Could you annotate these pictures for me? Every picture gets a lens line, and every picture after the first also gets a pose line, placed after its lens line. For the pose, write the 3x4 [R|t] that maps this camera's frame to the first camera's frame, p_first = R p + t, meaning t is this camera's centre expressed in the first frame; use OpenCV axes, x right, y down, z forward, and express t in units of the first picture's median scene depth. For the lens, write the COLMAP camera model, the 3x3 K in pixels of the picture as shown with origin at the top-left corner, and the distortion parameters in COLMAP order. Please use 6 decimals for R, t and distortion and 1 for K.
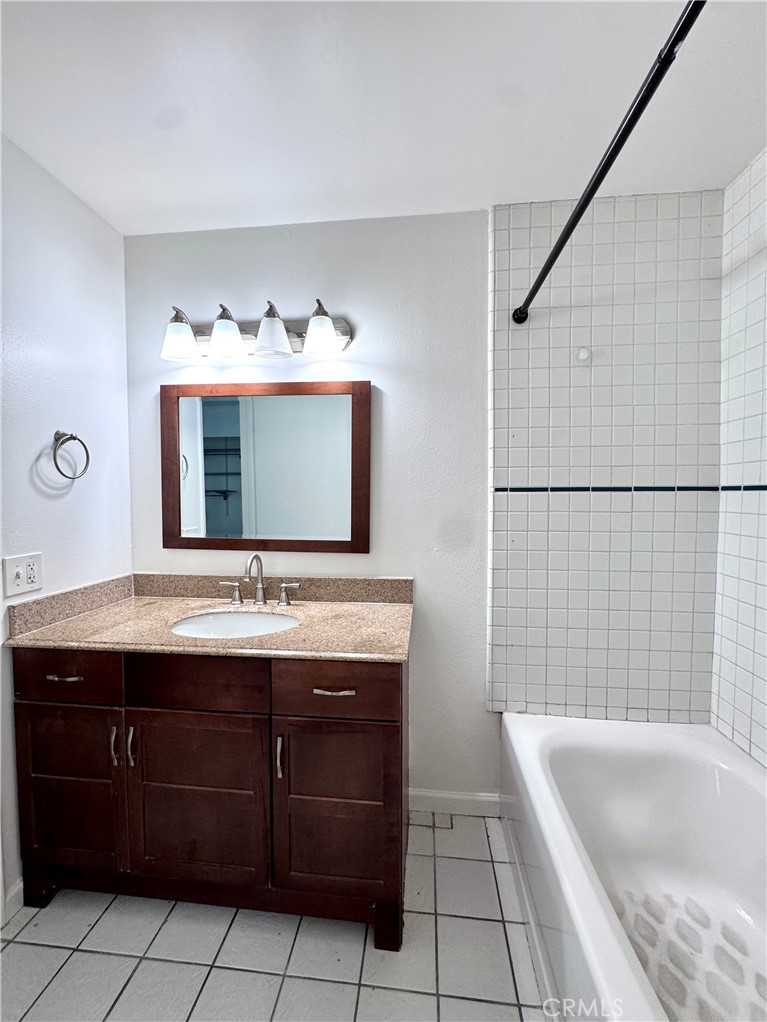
lens RADIAL K [[425.1, 0, 379.3], [0, 425.1, 507.0], [0, 0, 1]] dist [-0.004390, 0.001272]
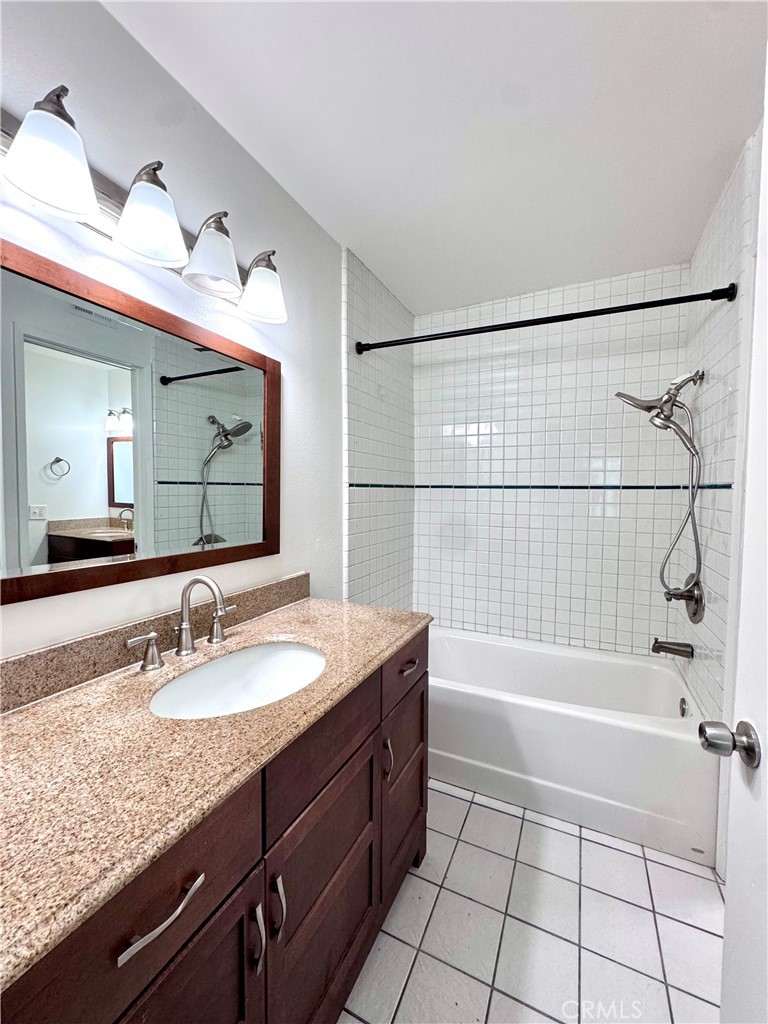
lens RADIAL K [[426.0, 0, 390.1], [0, 426.0, 508.0], [0, 0, 1]] dist [-0.004390, 0.001272]
pose [[0.305599, -0.035770, 0.951488, -0.844374], [0.025195, 0.999248, 0.029474, -0.008978], [-0.951827, 0.014965, 0.306271, 0.514695]]
